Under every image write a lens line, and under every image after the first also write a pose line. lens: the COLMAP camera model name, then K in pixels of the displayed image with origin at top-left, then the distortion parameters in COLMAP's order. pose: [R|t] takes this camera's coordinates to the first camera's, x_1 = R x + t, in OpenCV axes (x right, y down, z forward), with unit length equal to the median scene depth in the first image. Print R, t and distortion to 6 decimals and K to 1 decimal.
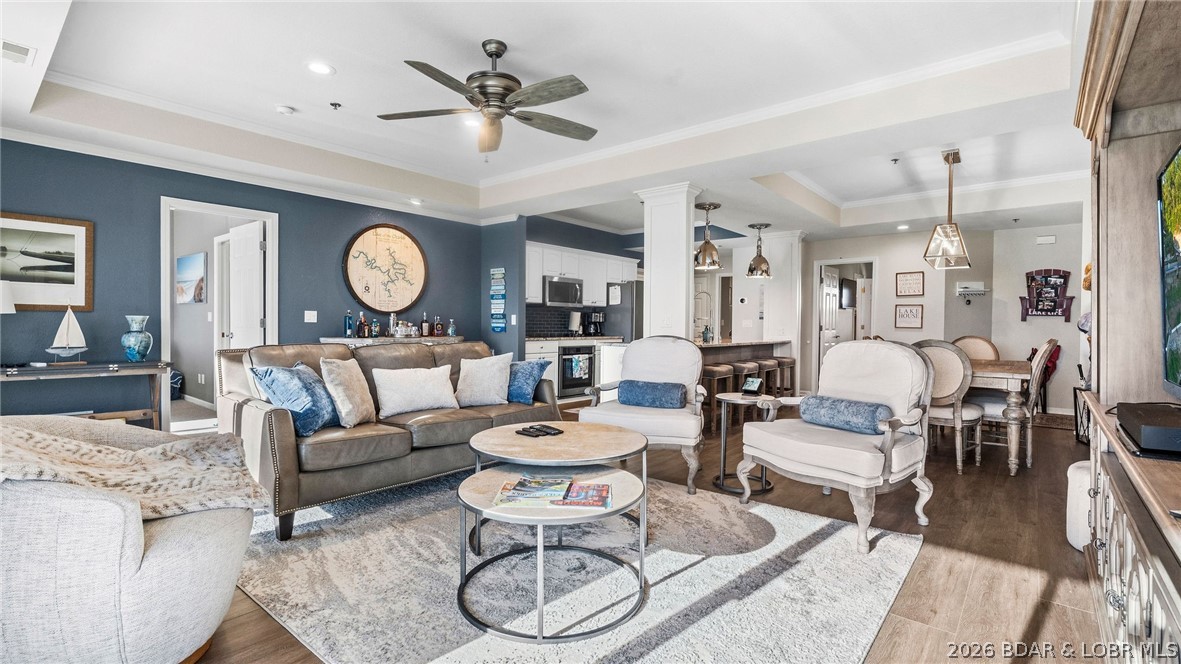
lens RADIAL K [[527.7, 0, 592.8], [0, 527.7, 336.9], [0, 0, 1]] dist [0.003867, 0.000334]
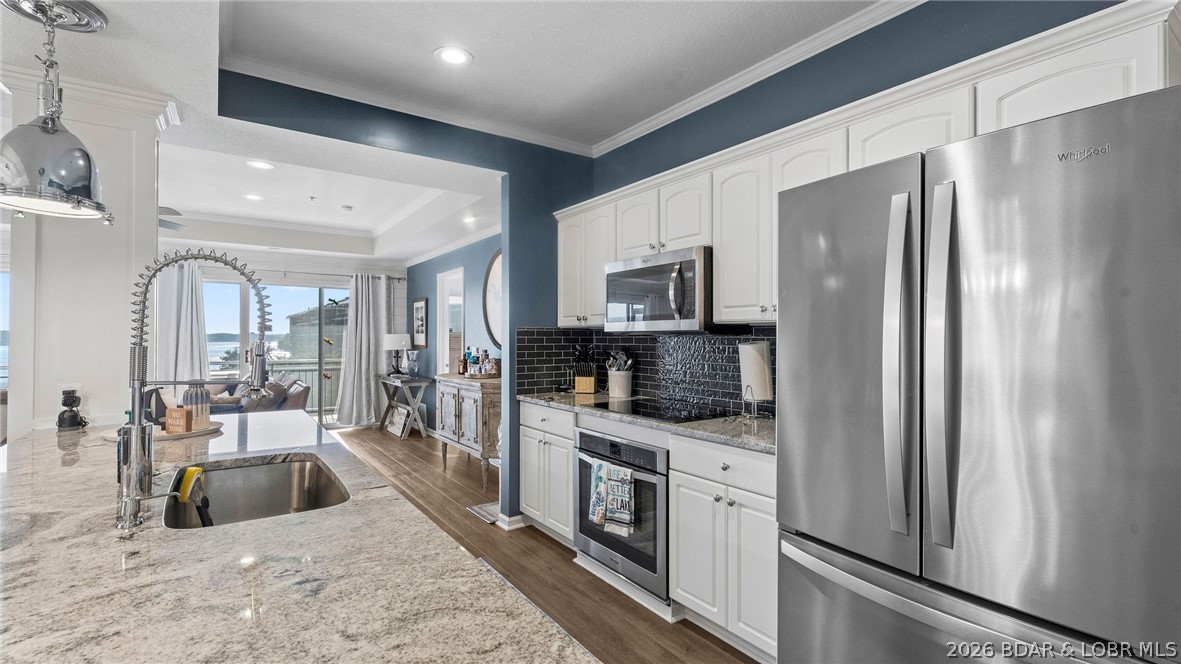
lens RADIAL K [[527.7, 0, 592.8], [0, 527.7, 336.9], [0, 0, 1]] dist [0.003867, 0.000334]
pose [[-0.256432, -0.015640, -0.966436, 0.356405], [-0.033377, 0.999416, -0.007317, -0.053761], [0.965986, 0.030381, -0.256804, 1.163372]]
